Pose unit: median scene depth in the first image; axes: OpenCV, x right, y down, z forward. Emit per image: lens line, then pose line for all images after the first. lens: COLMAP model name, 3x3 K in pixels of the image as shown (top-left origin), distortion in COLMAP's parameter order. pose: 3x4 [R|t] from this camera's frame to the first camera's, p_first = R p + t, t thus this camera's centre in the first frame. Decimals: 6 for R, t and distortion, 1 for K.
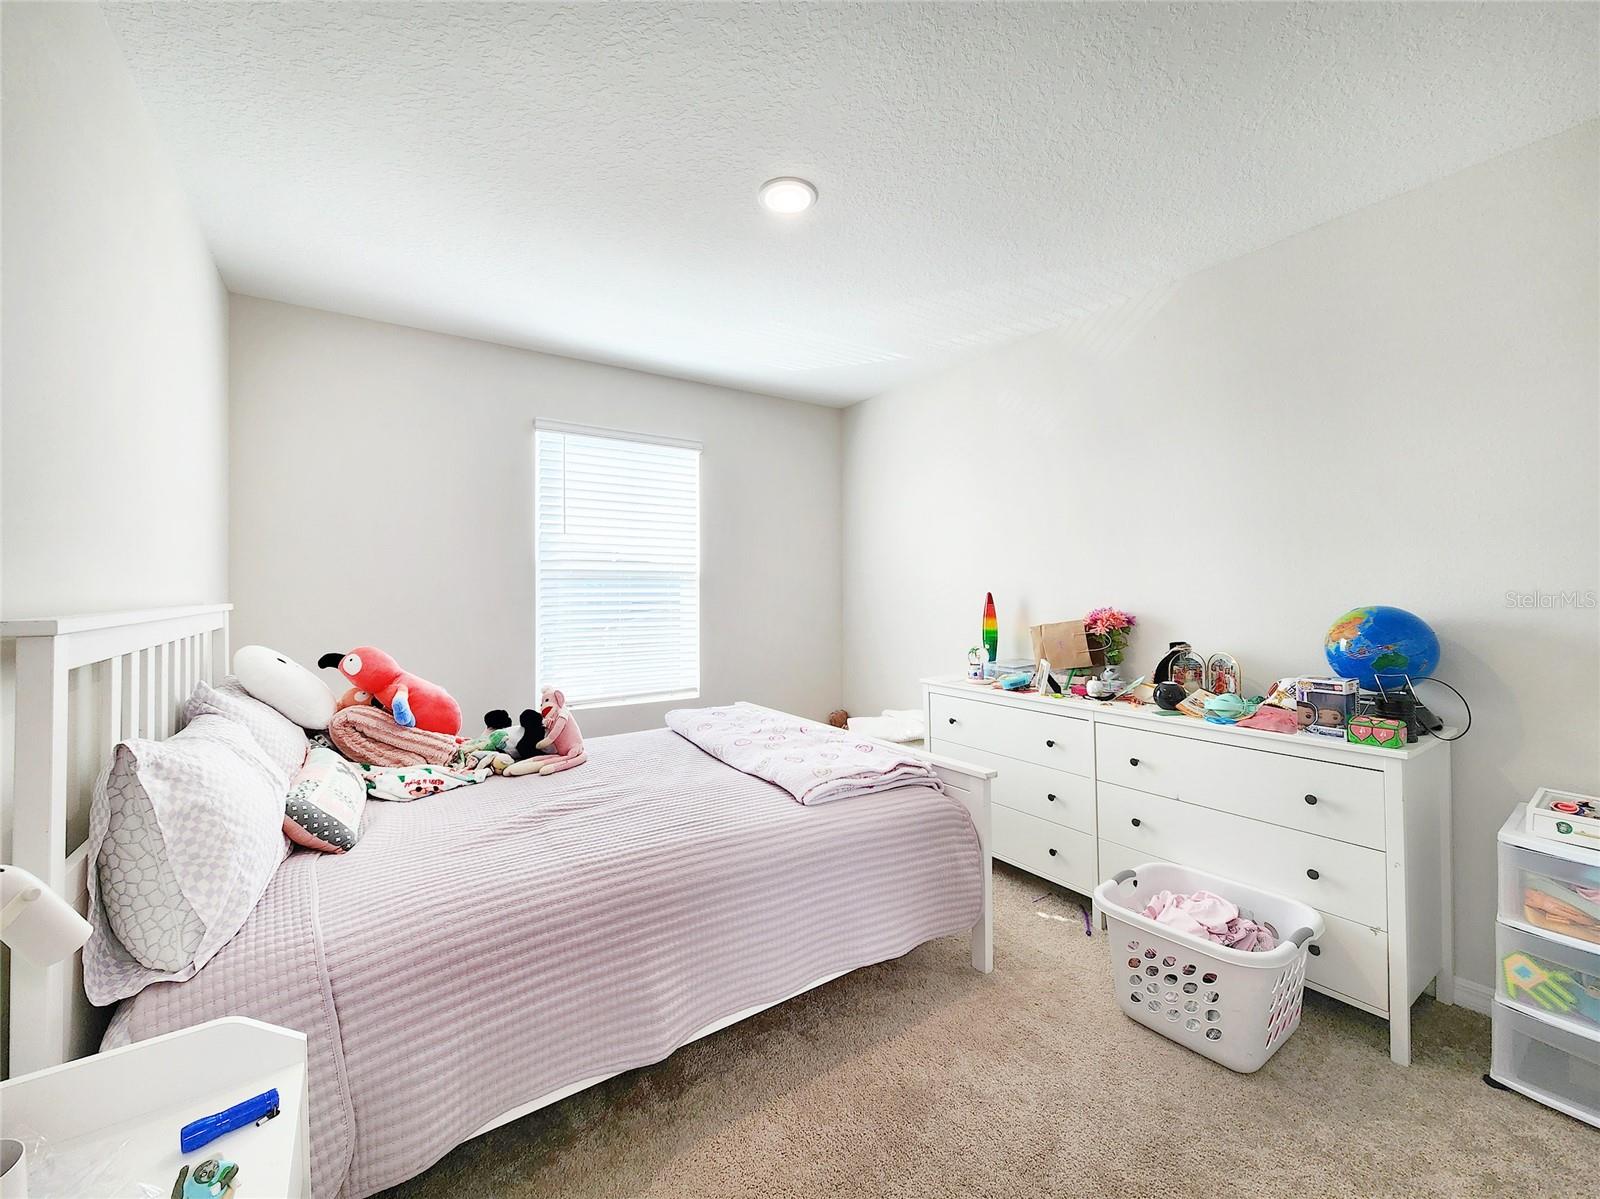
lens RADIAL K [[657.0, 0, 808.4], [0, 657.0, 595.5], [0, 0, 1]] dist [0.001988, -0.002096]
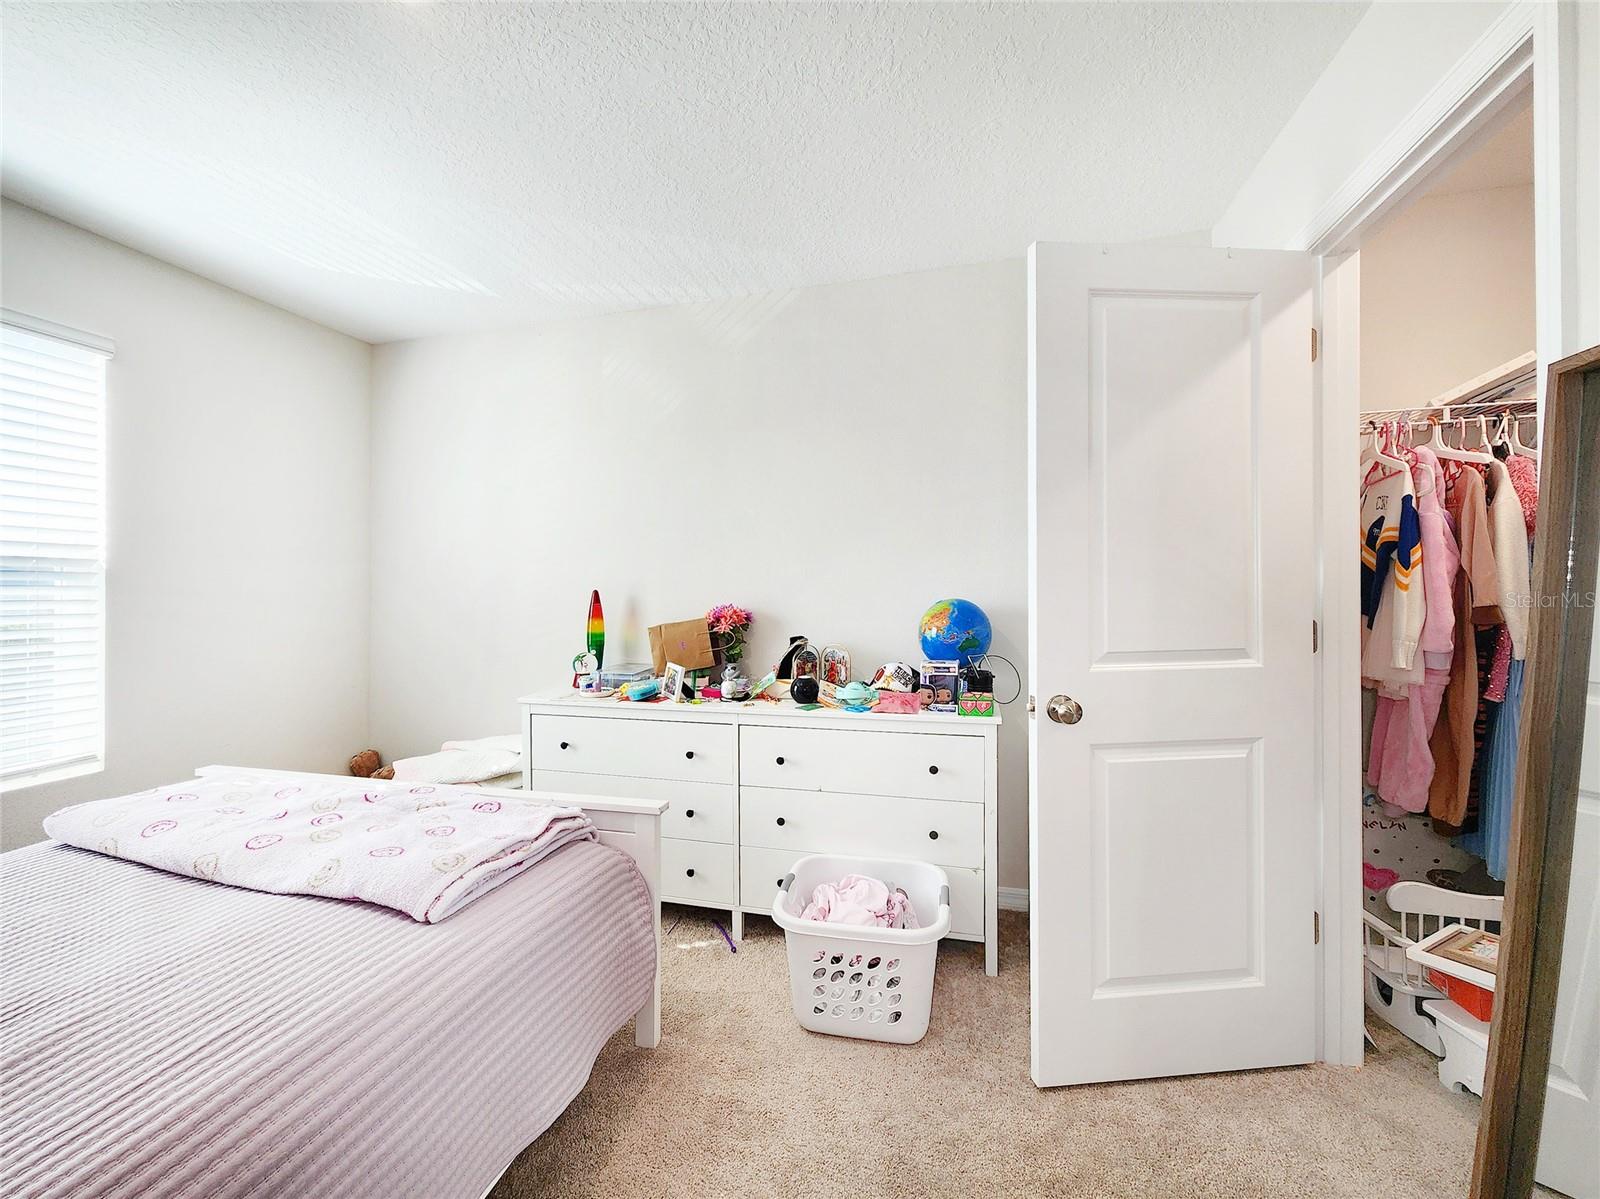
lens RADIAL K [[657.0, 0, 800.2], [0, 657.0, 586.9], [0, 0, 1]] dist [0.001988, -0.002096]
pose [[0.759227, -0.003075, 0.650819, -0.129803], [0.009344, 0.999937, -0.006176, -0.001348], [-0.650759, 0.010770, 0.759208, 0.243673]]
